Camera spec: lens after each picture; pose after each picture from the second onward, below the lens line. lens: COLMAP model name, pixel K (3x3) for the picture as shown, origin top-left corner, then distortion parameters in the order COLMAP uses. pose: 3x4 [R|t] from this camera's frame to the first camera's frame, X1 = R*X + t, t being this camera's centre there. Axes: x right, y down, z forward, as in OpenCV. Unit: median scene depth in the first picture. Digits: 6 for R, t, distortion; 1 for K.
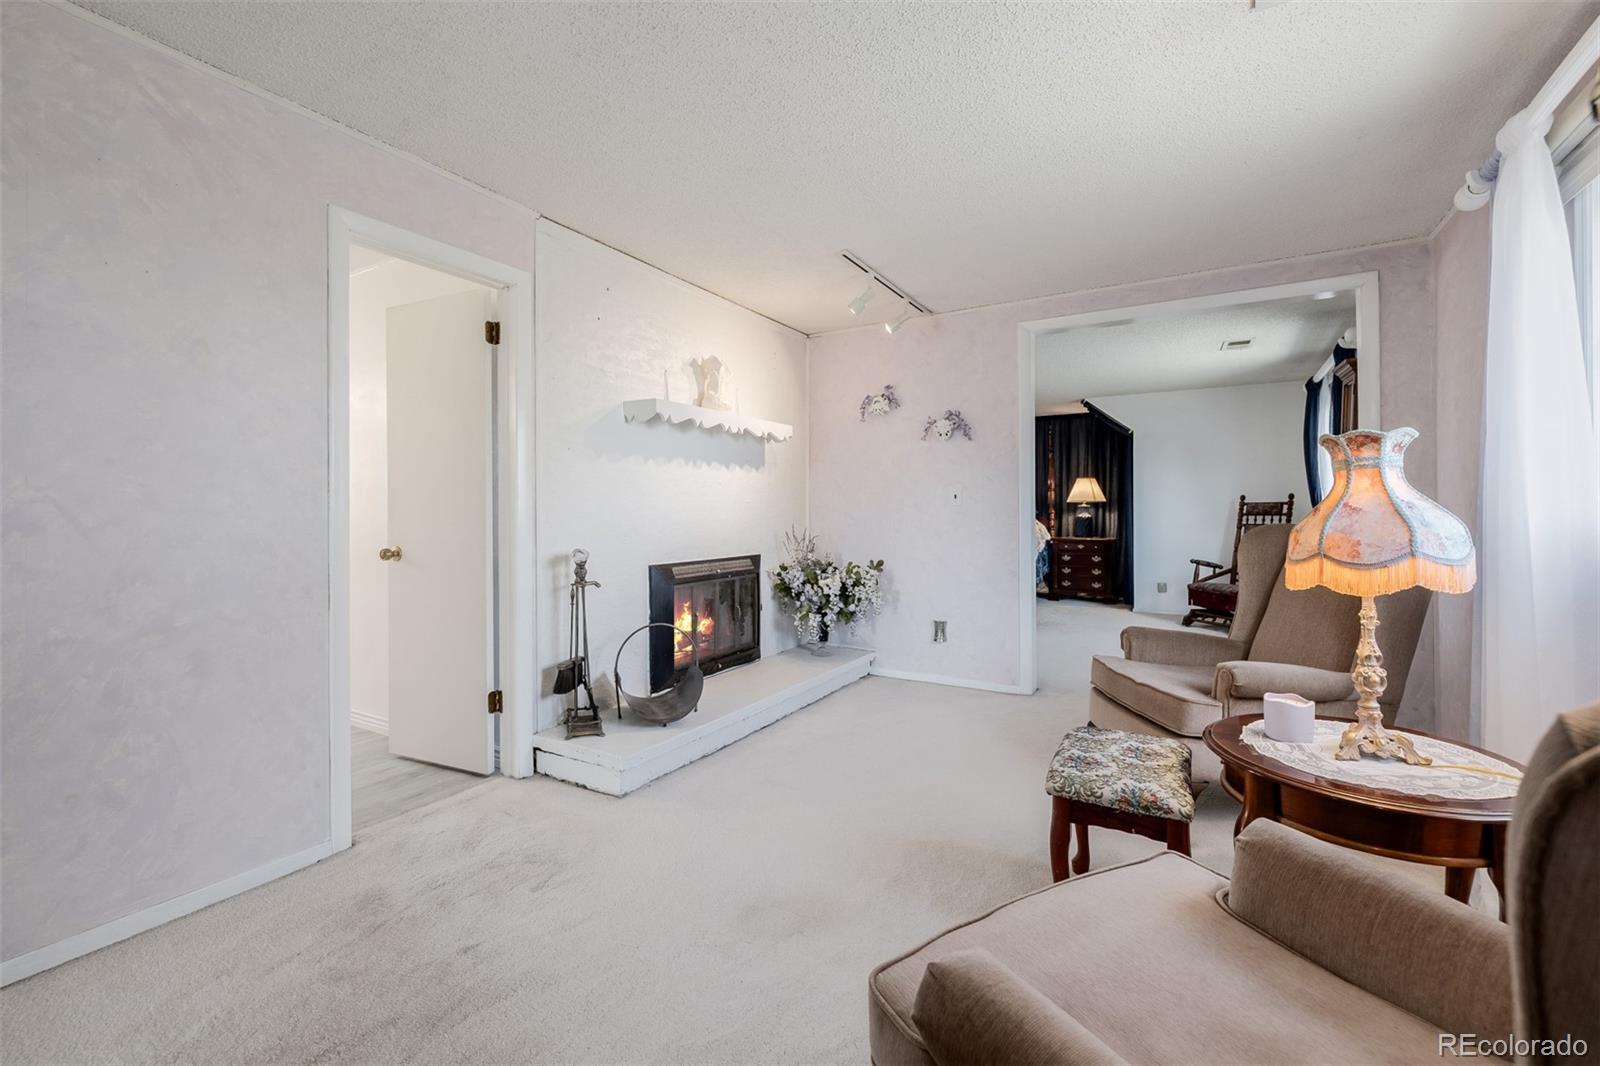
lens RADIAL K [[670.1, 0, 798.6], [0, 670.1, 519.6], [0, 0, 1]] dist [-0.000208, -0.000038]
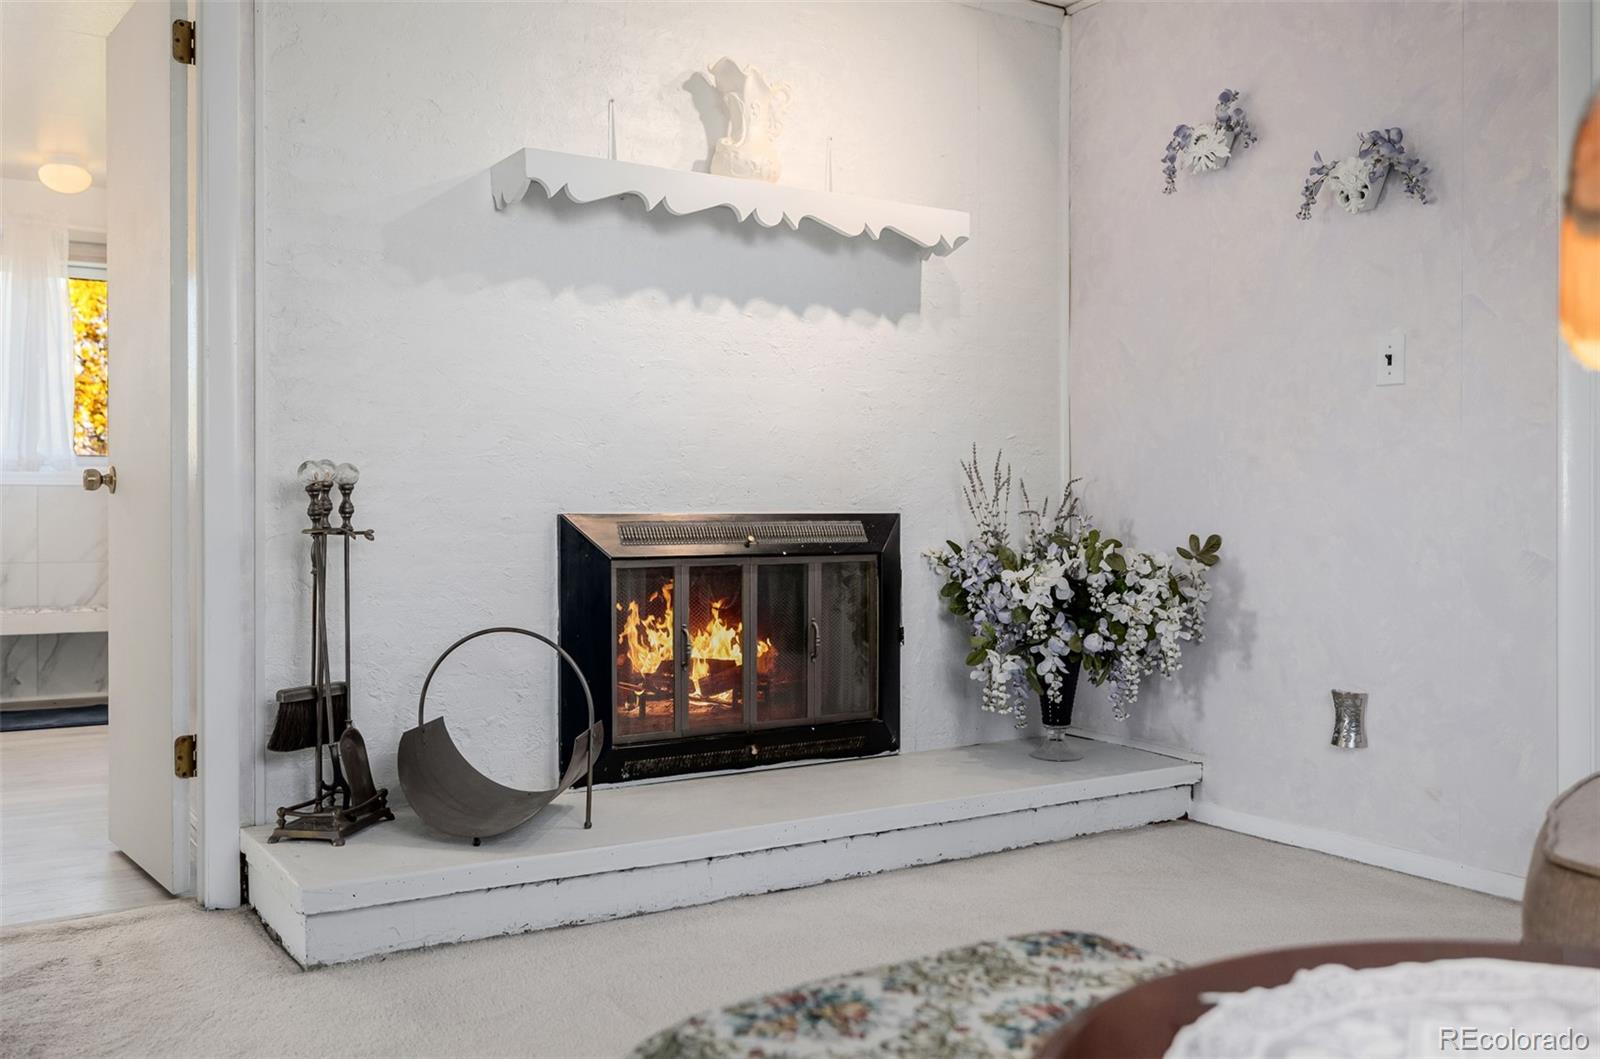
lens RADIAL K [[1338.6, 0, 800.0], [0, 1338.6, 529.5], [0, 0, 1]] dist [-0.008983, -0.000077]
pose [[0.893492, 0.006065, -0.449037, 0.299937], [-0.004719, 0.999980, 0.004116, 0.063530], [0.449053, -0.001559, 0.893504, 0.204234]]
